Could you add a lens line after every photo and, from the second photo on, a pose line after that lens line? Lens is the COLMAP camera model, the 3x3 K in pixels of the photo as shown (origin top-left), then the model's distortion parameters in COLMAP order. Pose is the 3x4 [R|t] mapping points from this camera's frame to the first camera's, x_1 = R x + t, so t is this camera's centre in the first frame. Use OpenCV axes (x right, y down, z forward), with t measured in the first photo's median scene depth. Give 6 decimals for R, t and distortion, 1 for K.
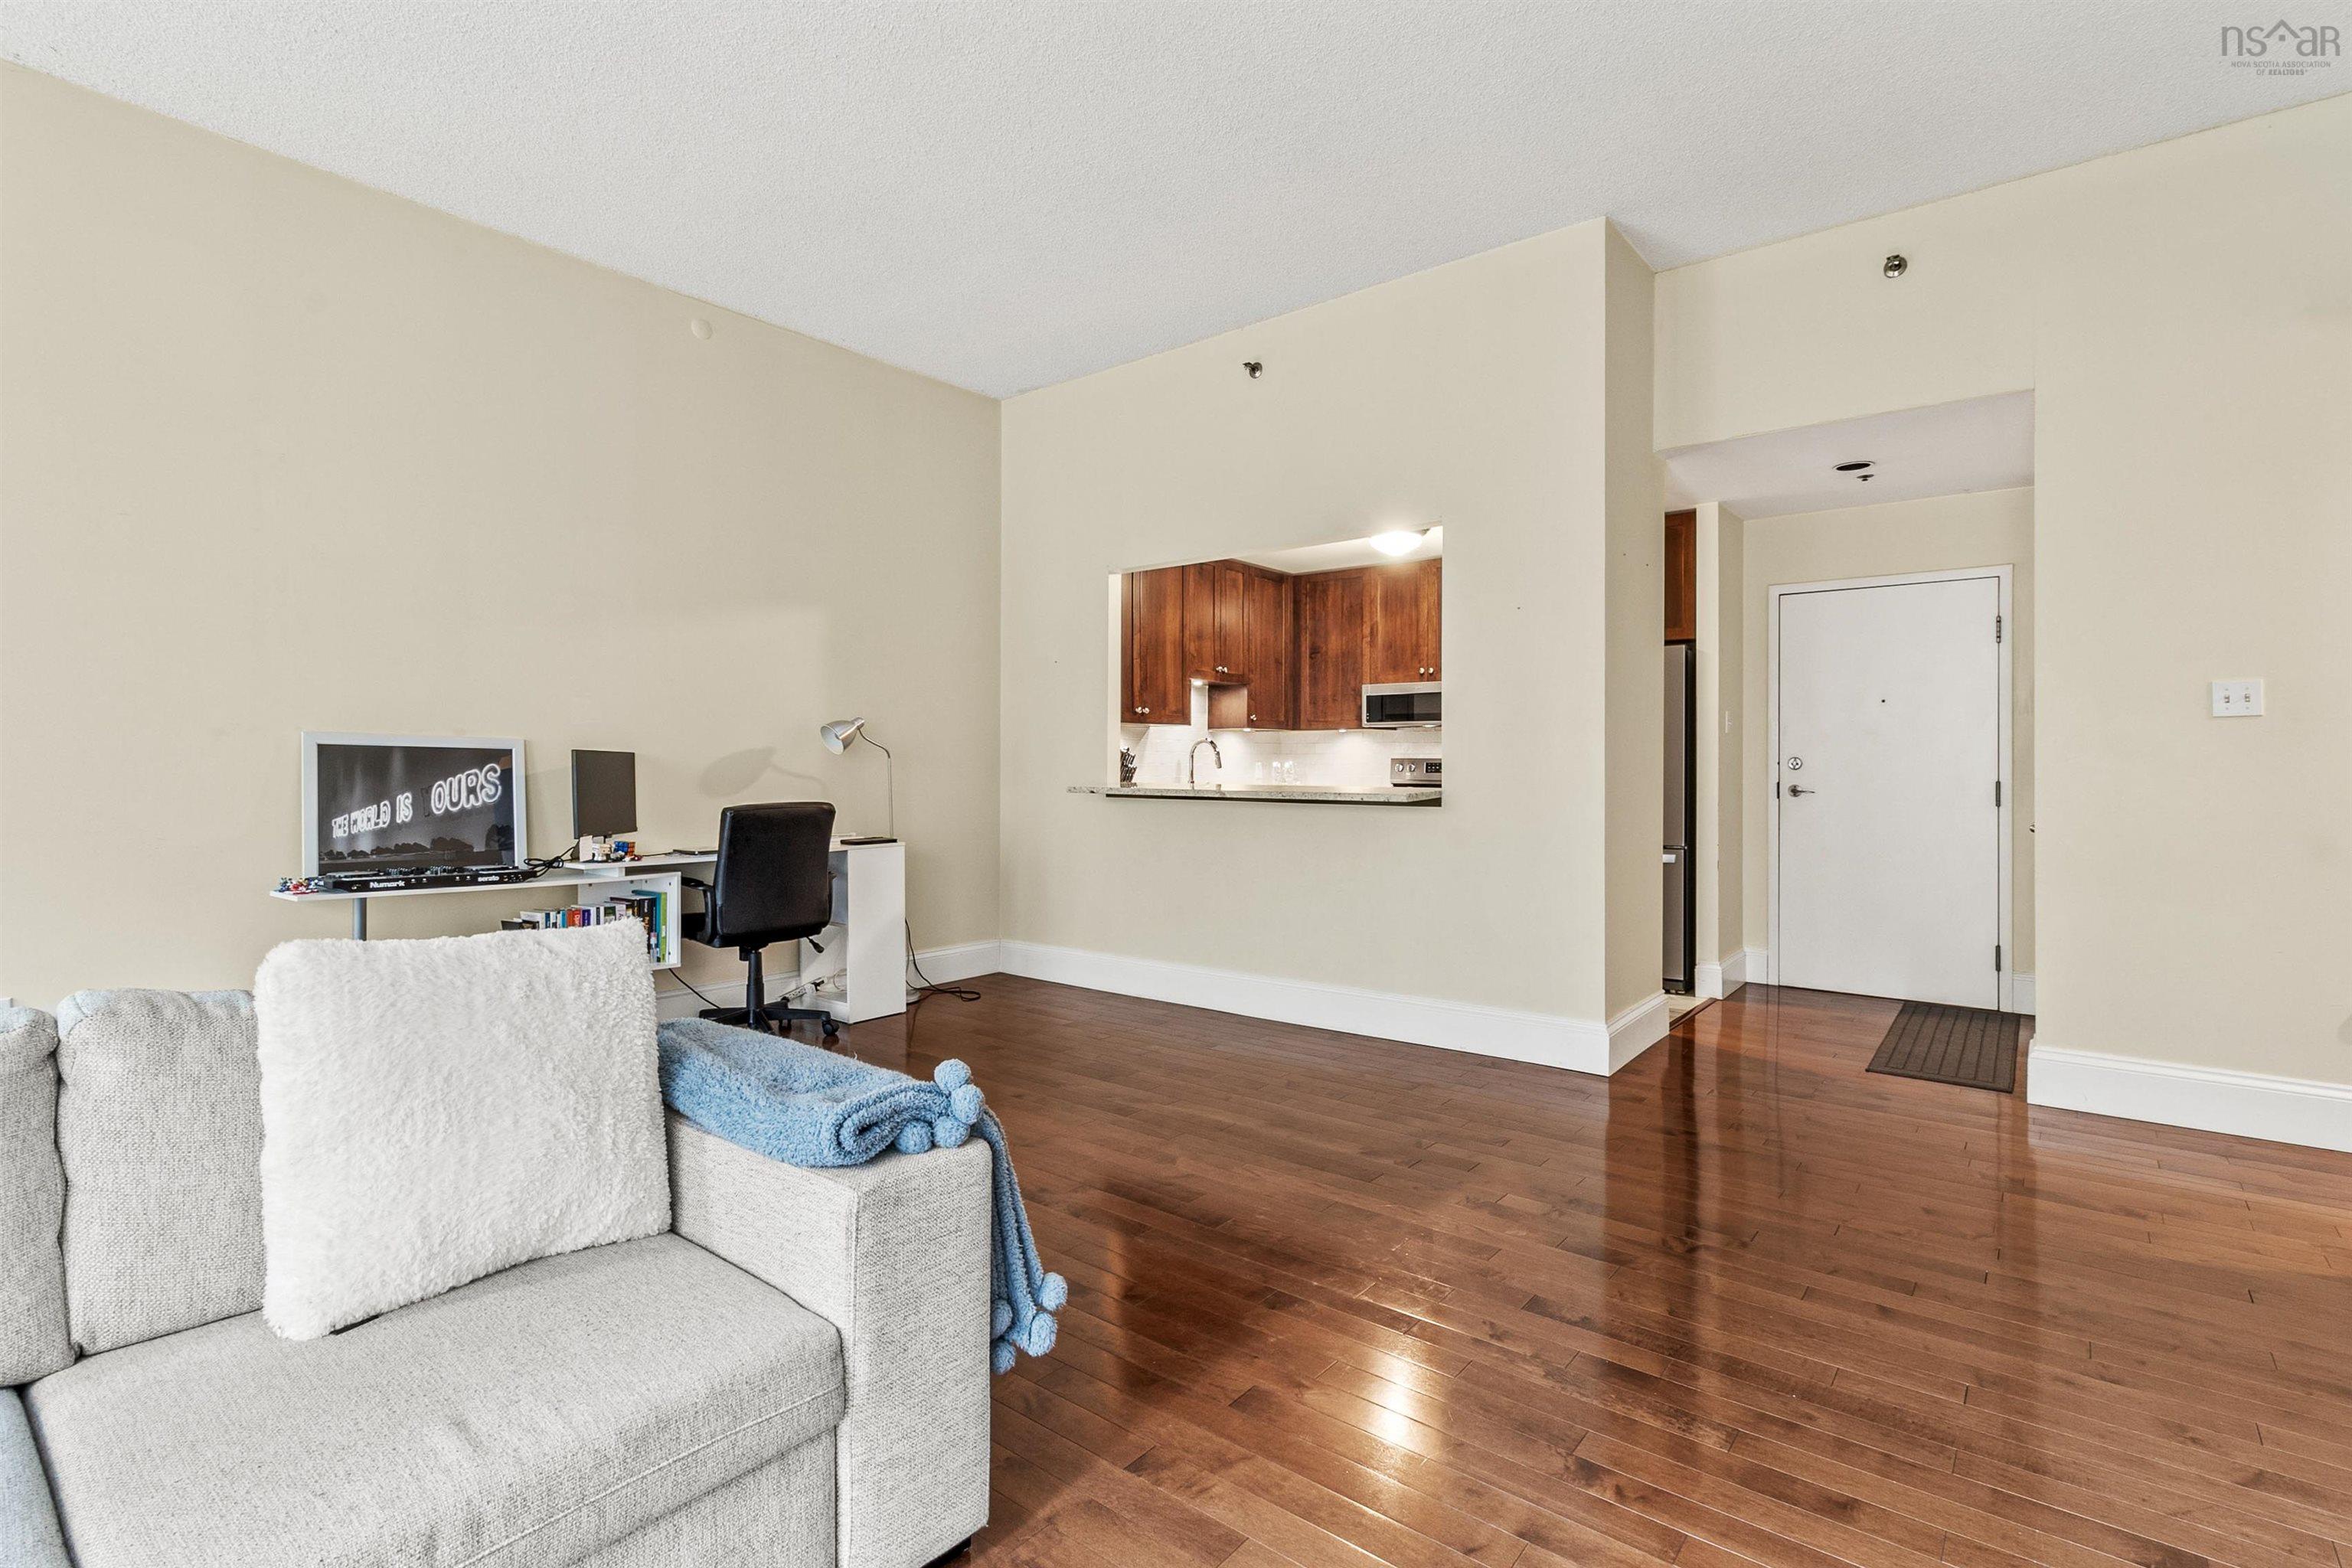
lens RADIAL K [[1093.1, 0, 1180.5], [0, 1093.1, 762.3], [0, 0, 1]] dist [0.000943, -0.000518]
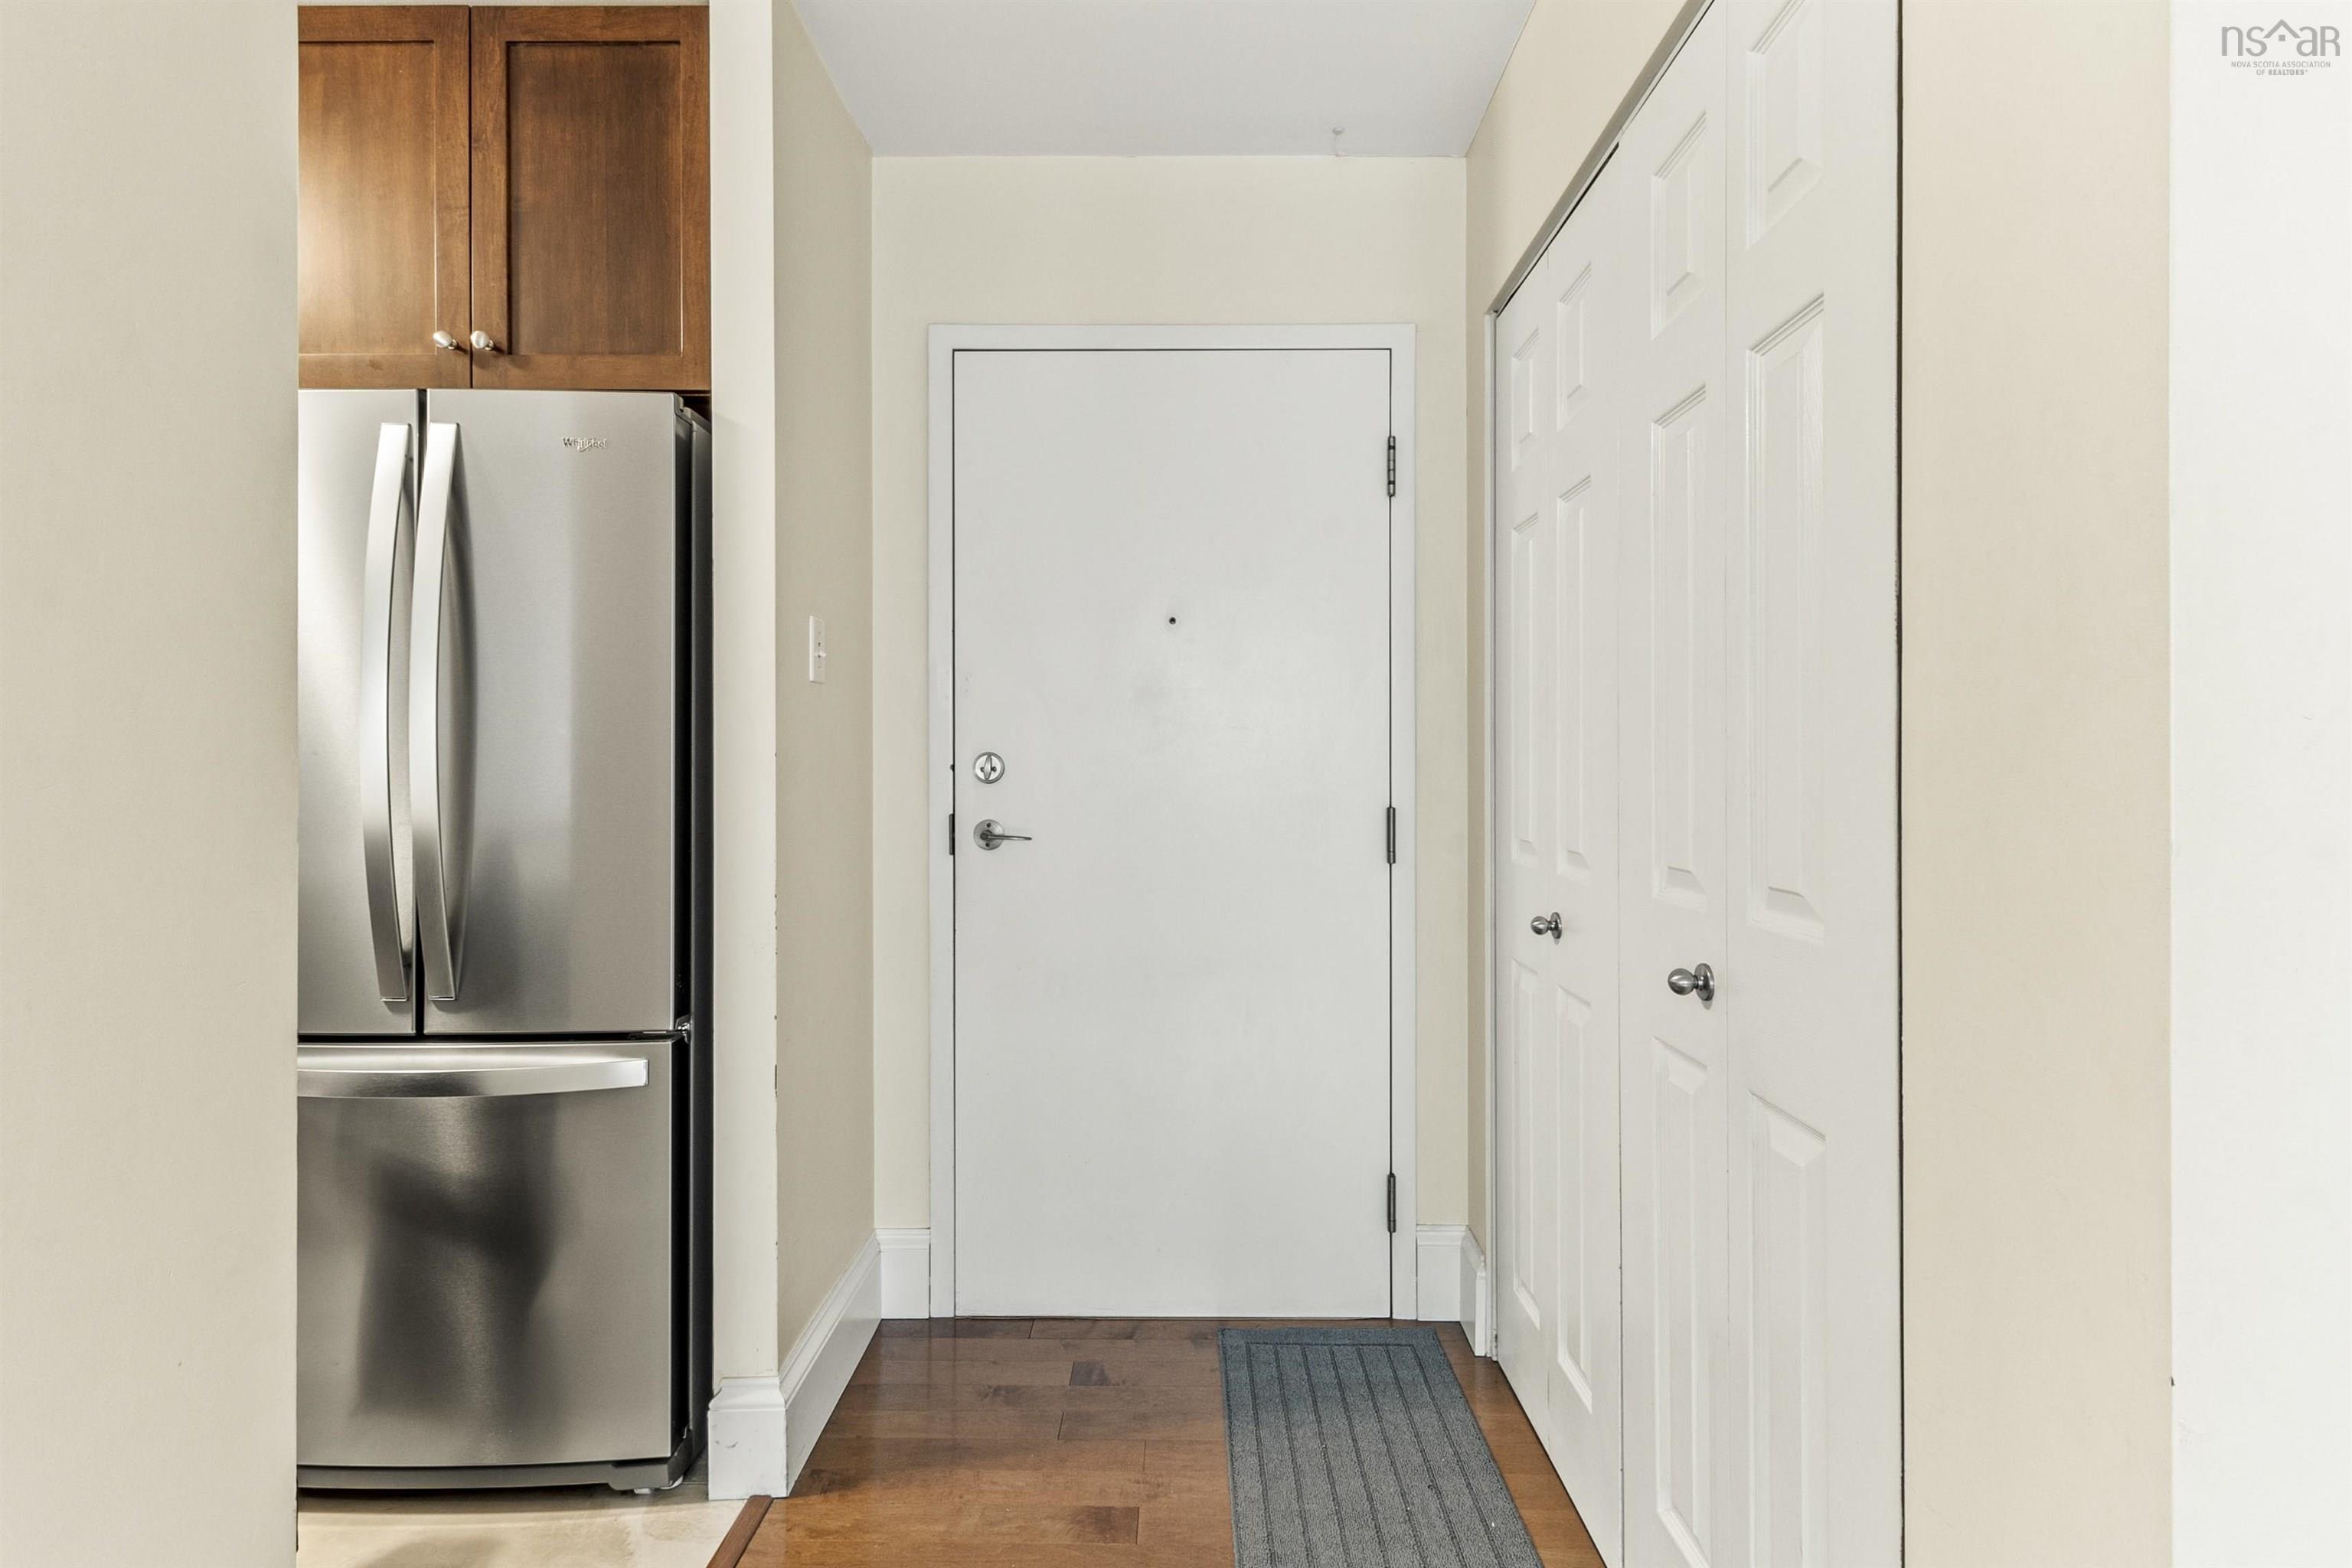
lens RADIAL K [[1093.1, 0, 1186.4], [0, 1093.1, 787.0], [0, 0, 1]] dist [0.000943, -0.000518]
pose [[0.776372, -0.003239, 0.630266, 0.358118], [0.003001, 0.999994, 0.001443, 0.007567], [-0.630267, 0.000771, 0.776378, 0.629309]]
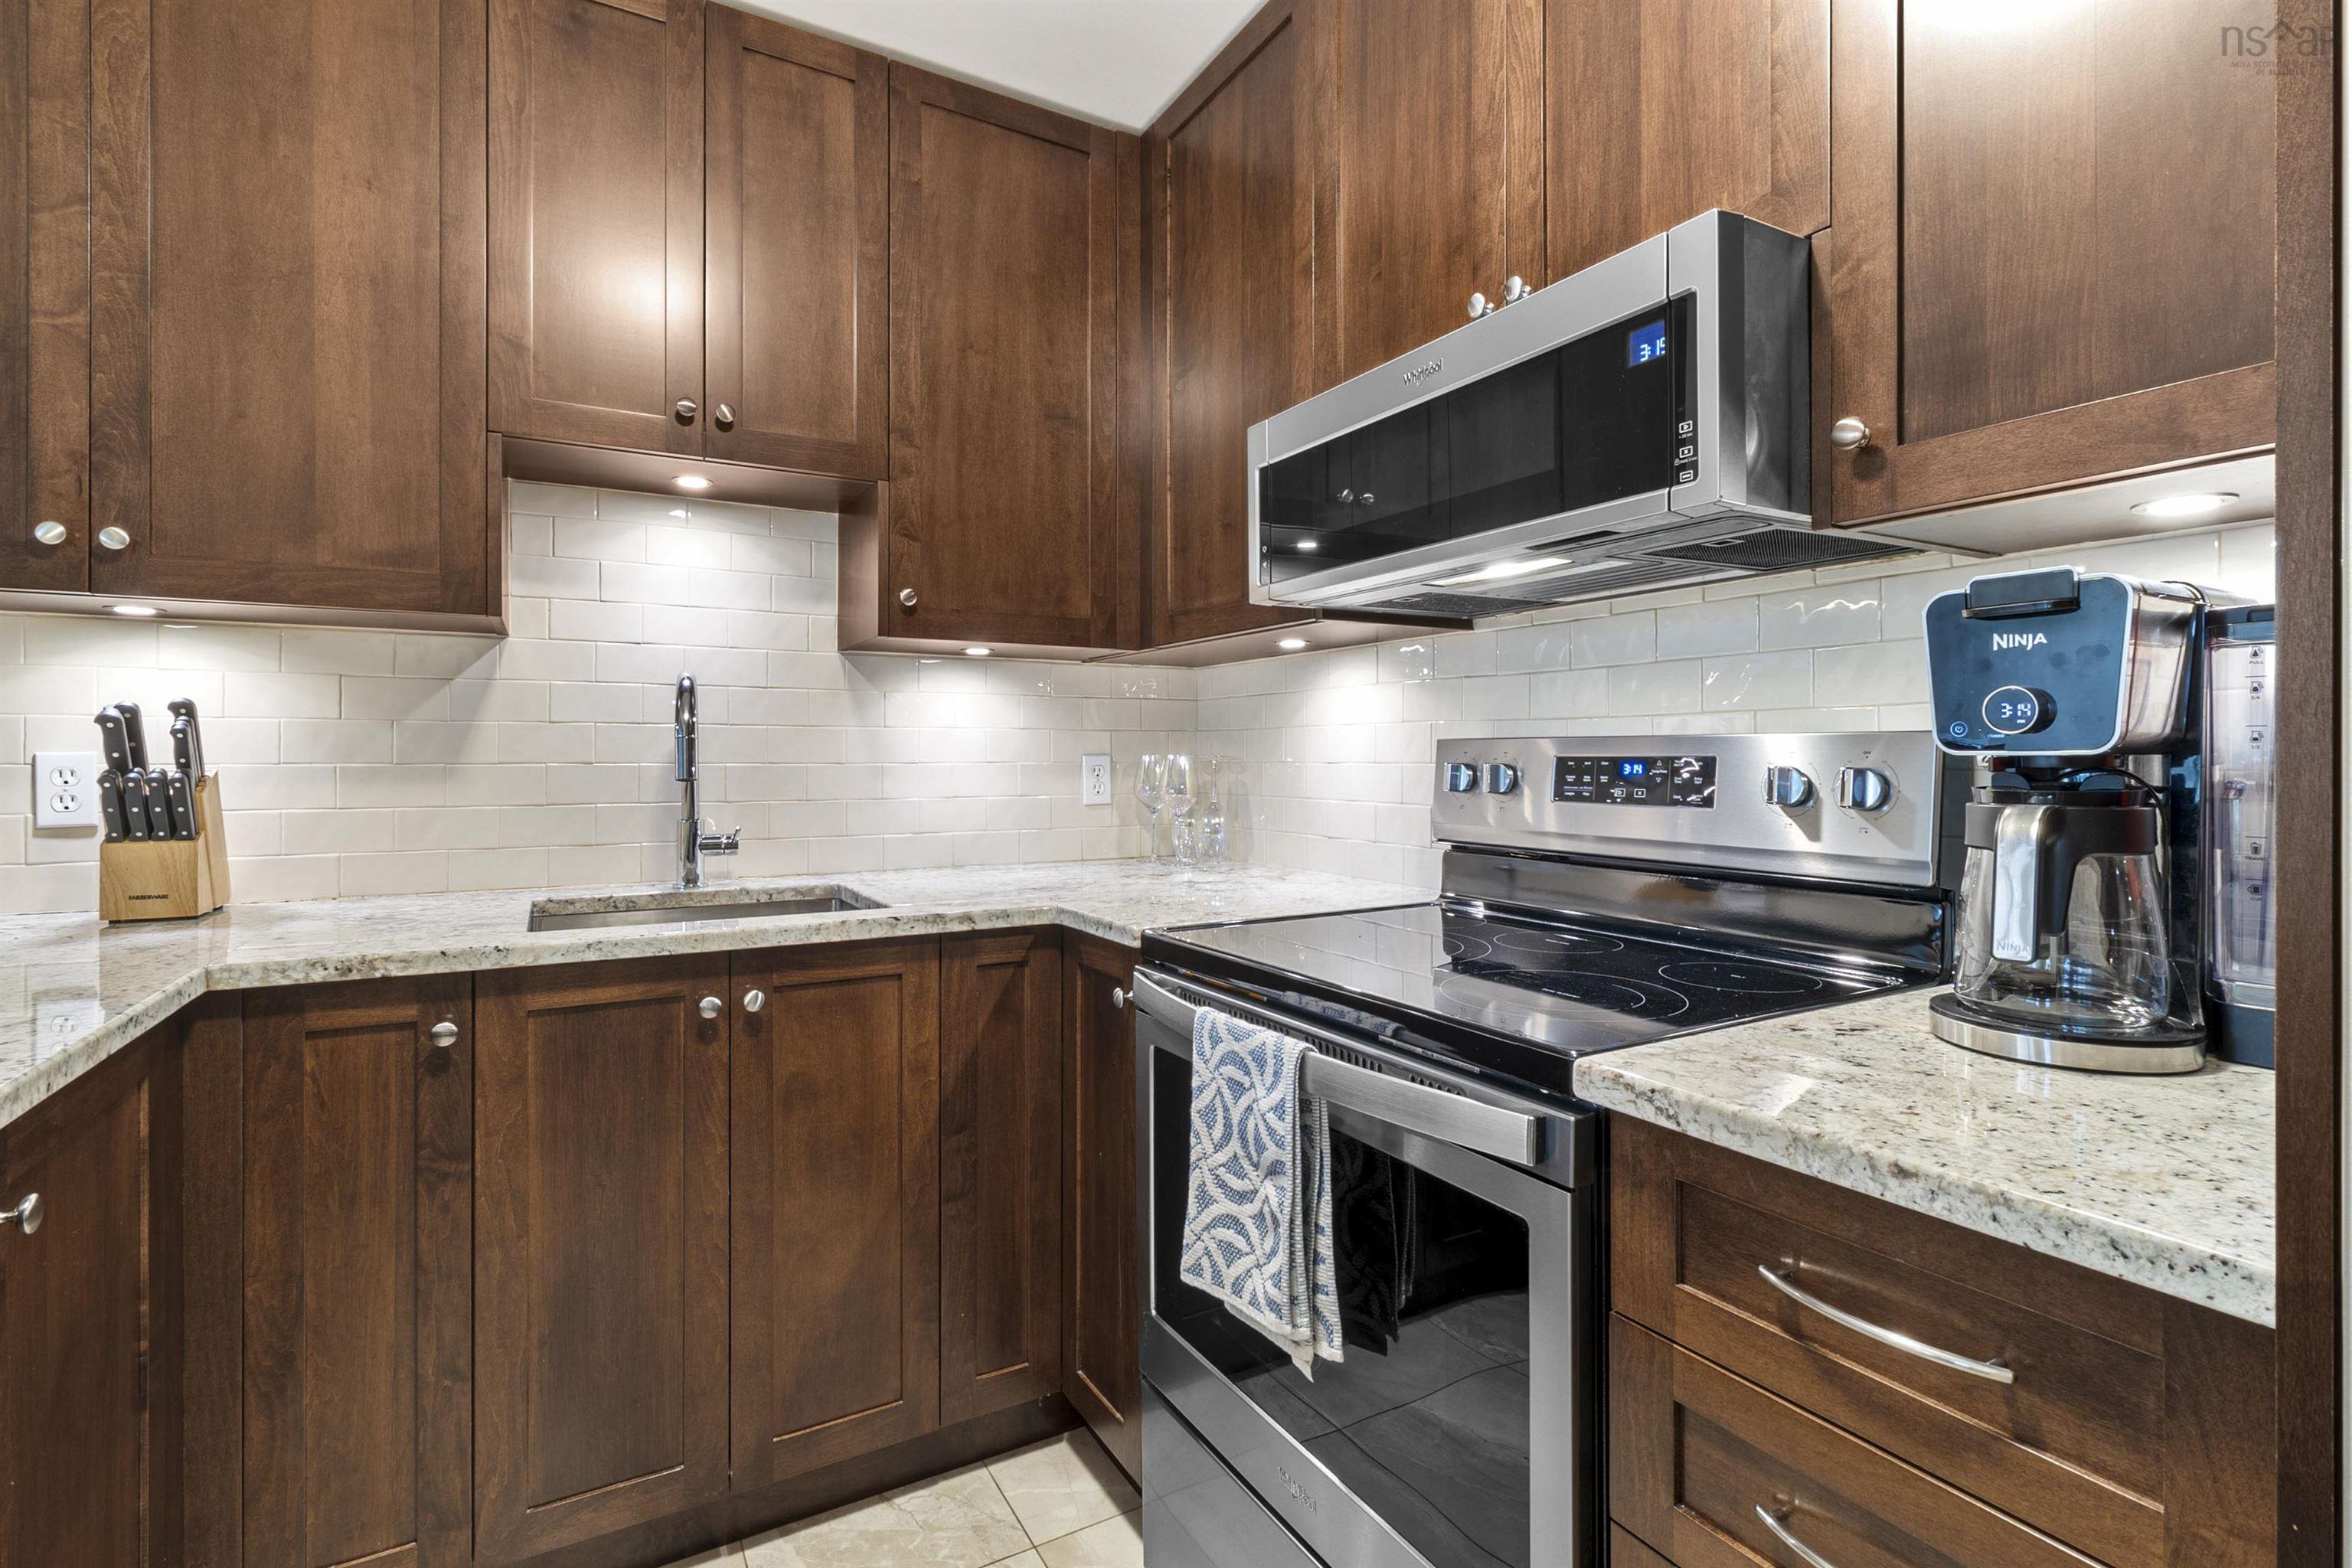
lens RADIAL K [[1093.1, 0, 1184.4], [0, 1093.1, 758.3], [0, 0, 1]] dist [0.000943, -0.000518]
pose [[0.931056, -0.003448, -0.364861, 0.283547], [0.002433, 0.999992, -0.003242, 0.002103], [0.364869, 0.002131, 0.931056, 0.911385]]
